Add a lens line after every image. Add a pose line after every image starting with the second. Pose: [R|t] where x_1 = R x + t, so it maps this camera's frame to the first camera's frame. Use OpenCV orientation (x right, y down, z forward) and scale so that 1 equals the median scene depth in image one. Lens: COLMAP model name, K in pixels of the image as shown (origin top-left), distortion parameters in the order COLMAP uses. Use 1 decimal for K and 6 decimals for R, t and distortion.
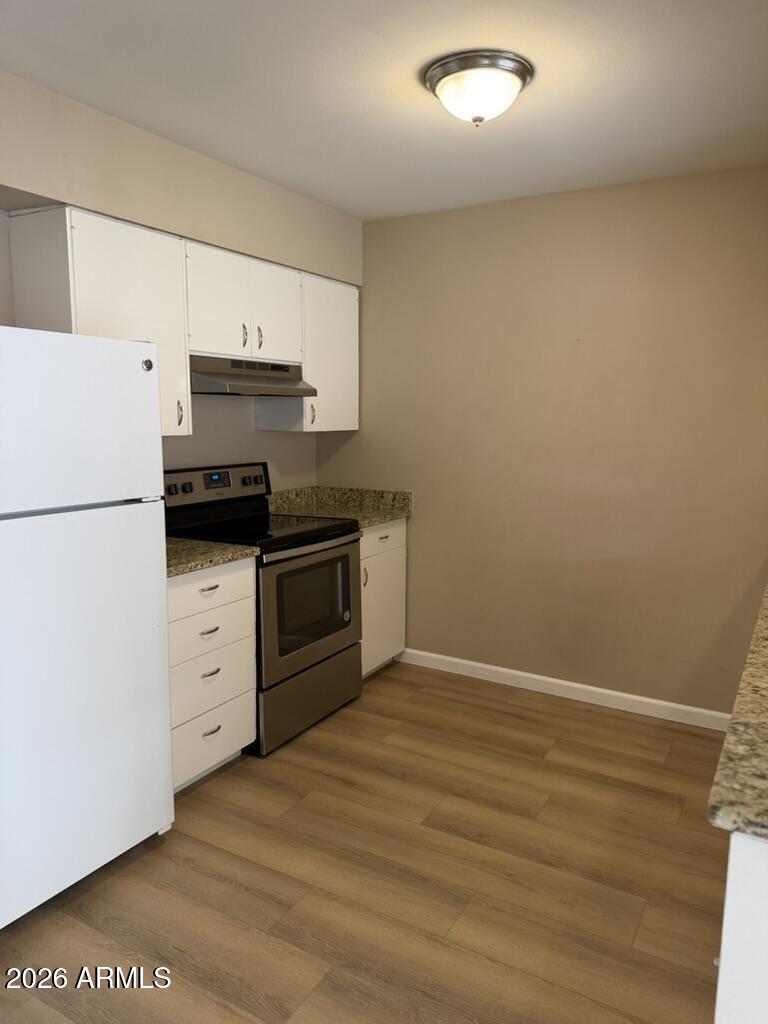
lens RADIAL K [[719.1, 0, 384.0], [0, 719.1, 512.0], [0, 0, 1]] dist [0.153053, -0.276489]
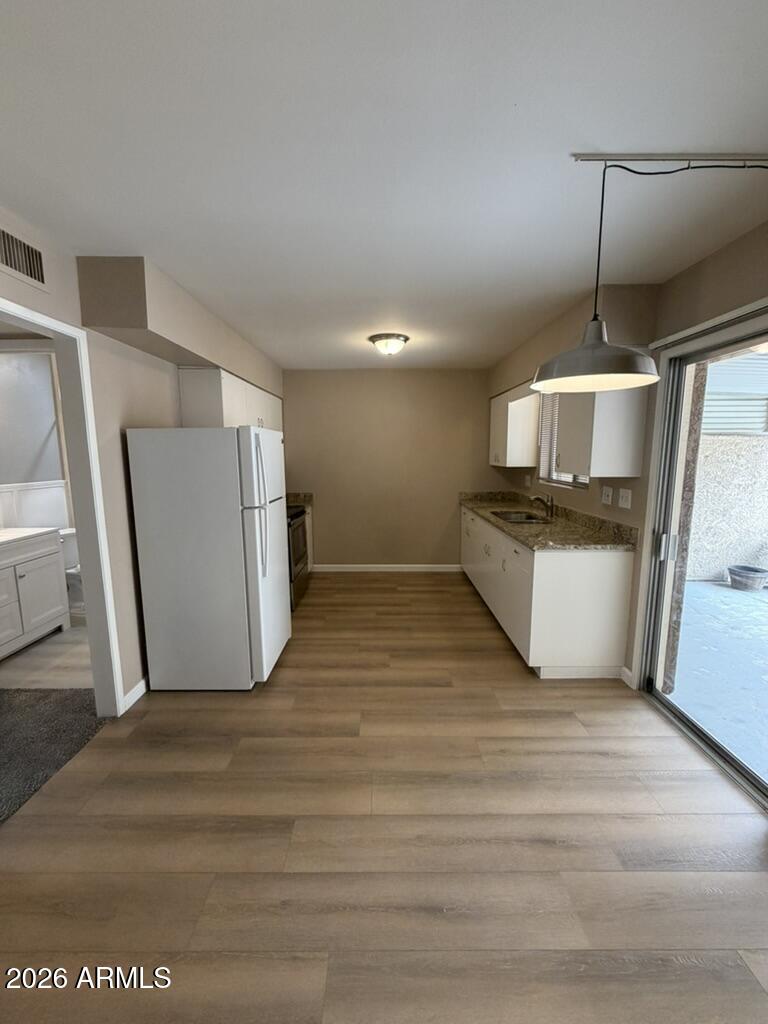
lens RADIAL K [[411.1, 0, 386.1], [0, 411.1, 506.2], [0, 0, 1]] dist [0.000835, 0.000183]
pose [[0.860754, -0.078156, 0.502986, -0.495417], [0.081682, 0.996545, 0.015066, 0.013941], [-0.502425, 0.028116, 0.864163, -0.235621]]
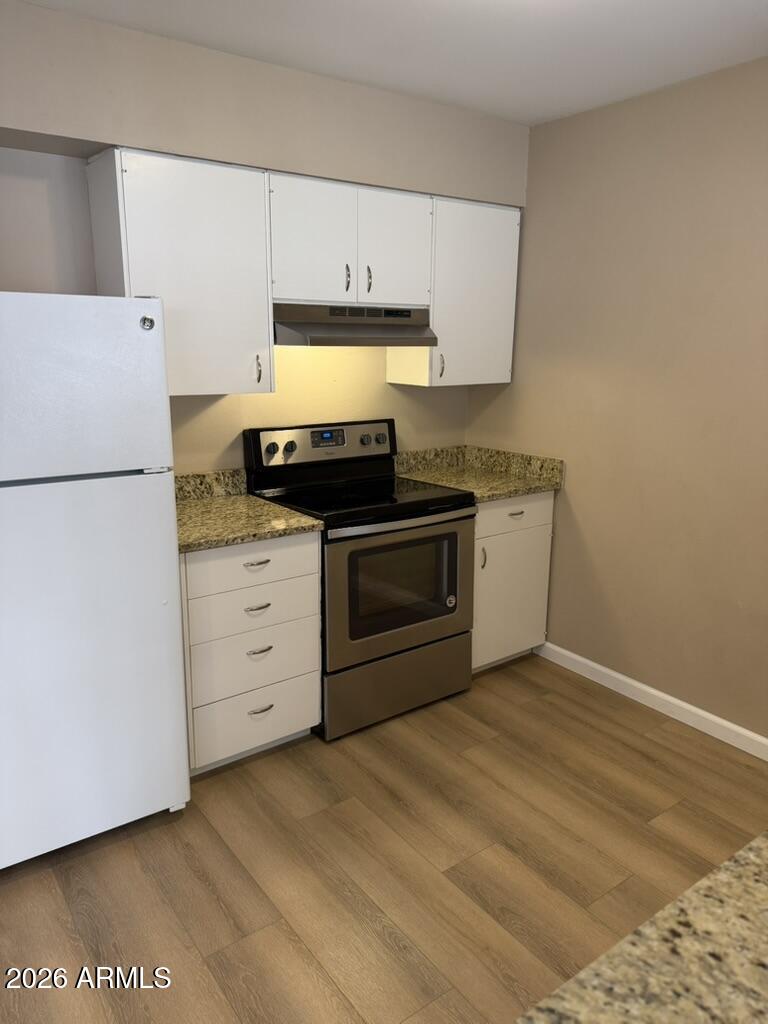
lens RADIAL K [[718.2, 0, 374.4], [0, 718.2, 513.5], [0, 0, 1]] dist [0.099892, -0.165438]
pose [[0.915216, 0.093243, -0.392027, 0.210734], [-0.055780, 0.992809, 0.105914, -0.053125], [0.399084, -0.075067, 0.913836, 0.185772]]
